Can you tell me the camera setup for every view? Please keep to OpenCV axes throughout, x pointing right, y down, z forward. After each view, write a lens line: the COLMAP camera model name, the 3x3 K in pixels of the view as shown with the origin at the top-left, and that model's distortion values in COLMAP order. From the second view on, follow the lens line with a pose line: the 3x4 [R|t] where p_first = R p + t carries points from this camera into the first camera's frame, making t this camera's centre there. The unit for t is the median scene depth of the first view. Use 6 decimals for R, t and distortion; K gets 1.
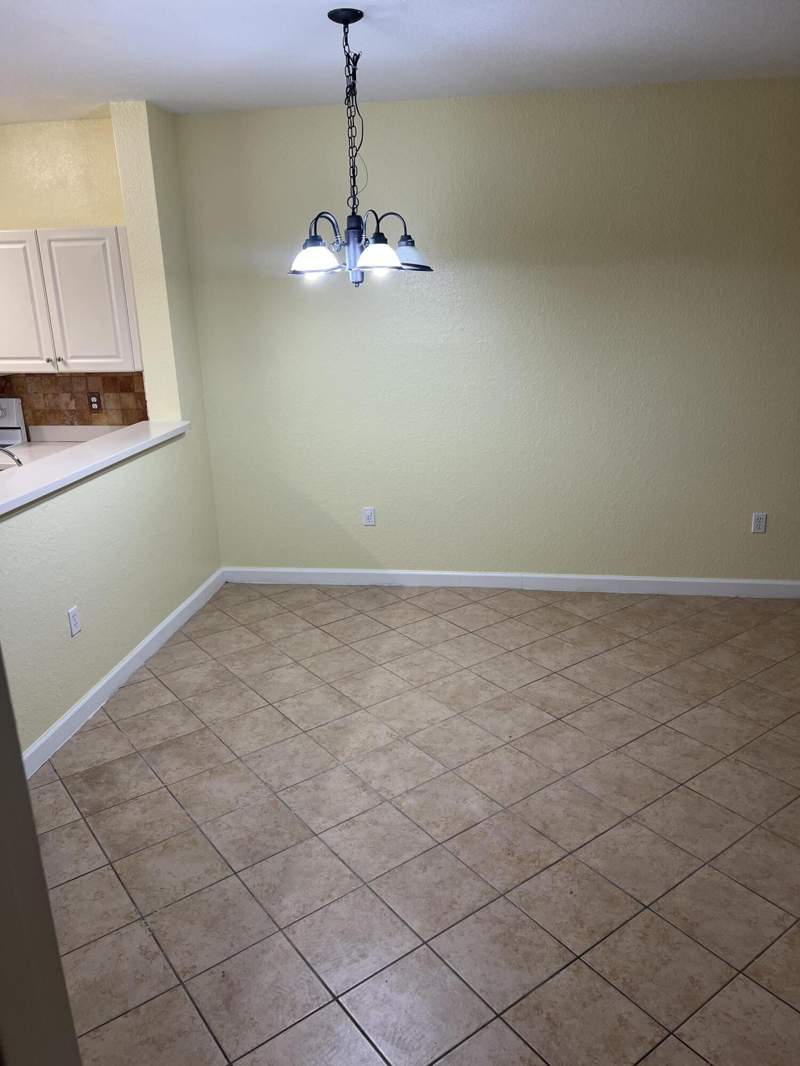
lens RADIAL K [[808.8, 0, 401.1], [0, 808.8, 533.6], [0, 0, 1]] dist [0.002915, -0.023080]
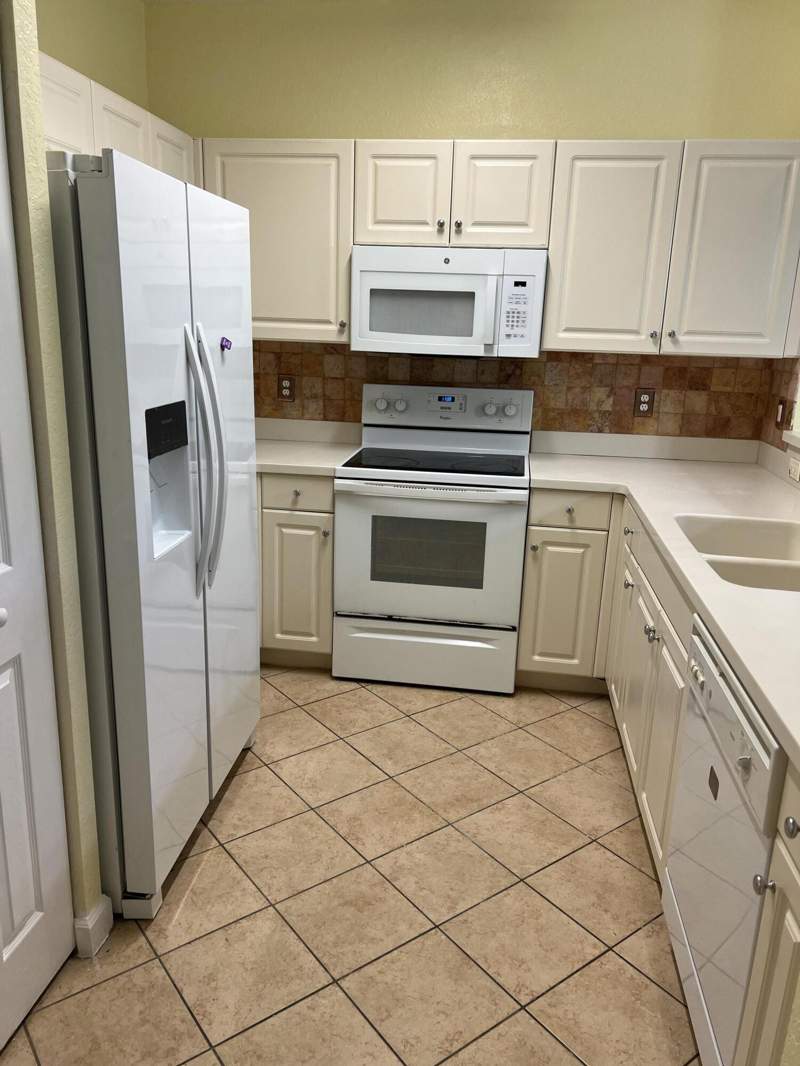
lens RADIAL K [[808.8, 0, 398.2], [0, 808.8, 533.3], [0, 0, 1]] dist [0.002915, -0.023080]
pose [[0.998648, 0.050185, 0.013554, -0.596516], [-0.049570, 0.997871, -0.042390, -0.006499], [-0.015652, 0.041661, 0.999009, 0.297858]]
